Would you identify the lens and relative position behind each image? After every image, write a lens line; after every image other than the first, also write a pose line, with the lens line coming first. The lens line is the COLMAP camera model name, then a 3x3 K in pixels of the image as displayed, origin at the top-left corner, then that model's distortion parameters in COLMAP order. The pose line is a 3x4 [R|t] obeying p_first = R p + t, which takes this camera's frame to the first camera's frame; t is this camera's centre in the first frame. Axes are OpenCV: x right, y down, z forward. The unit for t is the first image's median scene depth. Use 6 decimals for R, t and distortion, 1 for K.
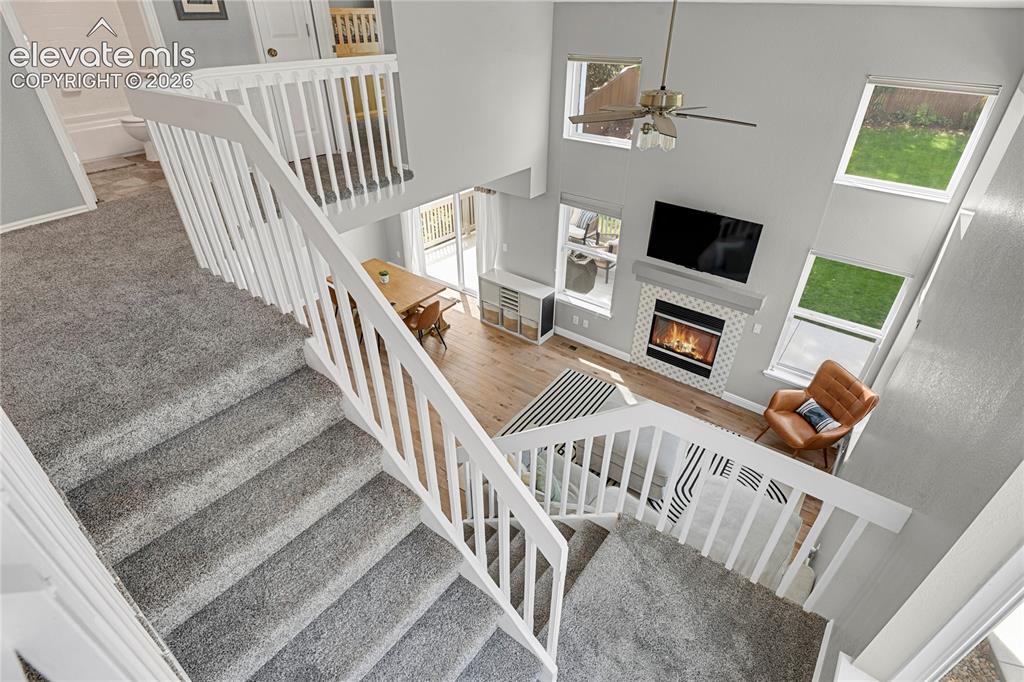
lens RADIAL K [[501.3, 0, 510.3], [0, 501.3, 341.6], [0, 0, 1]] dist [-0.025549, -0.001932]
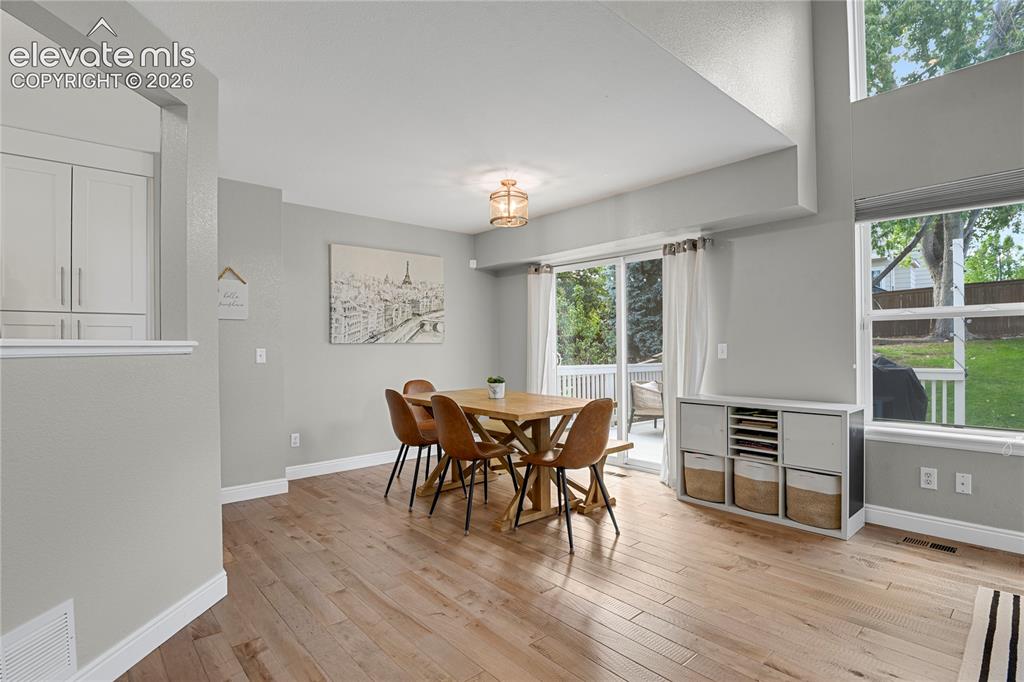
lens RADIAL K [[501.3, 0, 513.7], [0, 501.3, 342.6], [0, 0, 1]] dist [-0.025549, -0.001932]
pose [[0.984847, -0.005622, -0.173337, -0.158794], [-0.091361, 0.832726, -0.546095, 0.133168], [0.147412, 0.553656, 0.819594, 0.607475]]
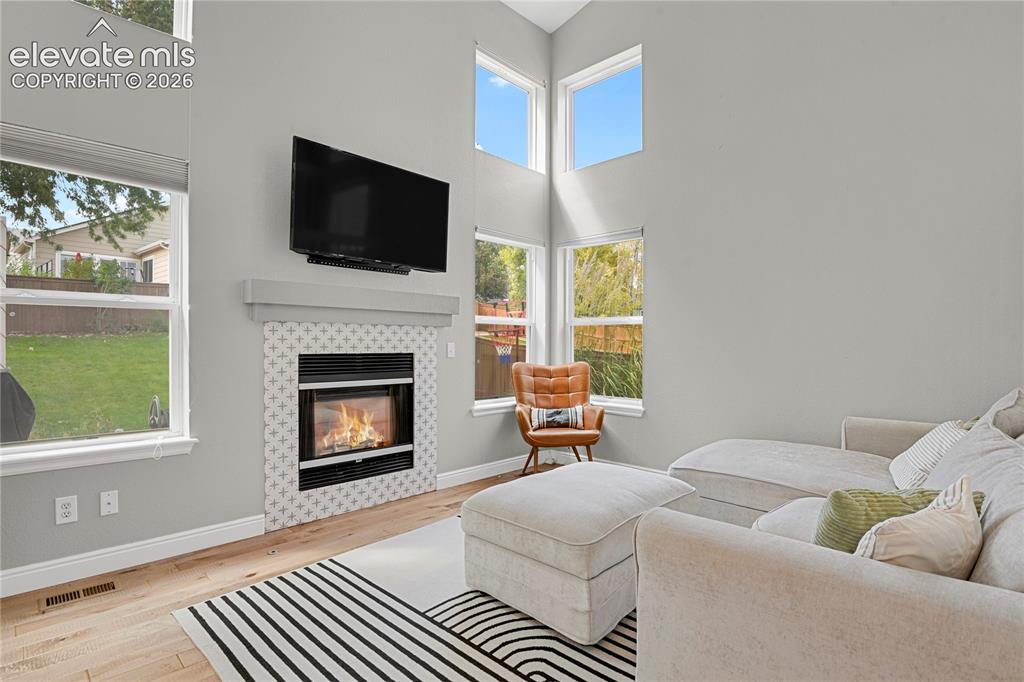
lens RADIAL K [[501.3, 0, 512.8], [0, 501.3, 344.3], [0, 0, 1]] dist [-0.025549, -0.001932]
pose [[0.113582, 0.002999, 0.993524, -0.174184], [0.548945, 0.833306, -0.065272, 0.053622], [-0.828105, 0.552804, 0.093003, 0.742651]]
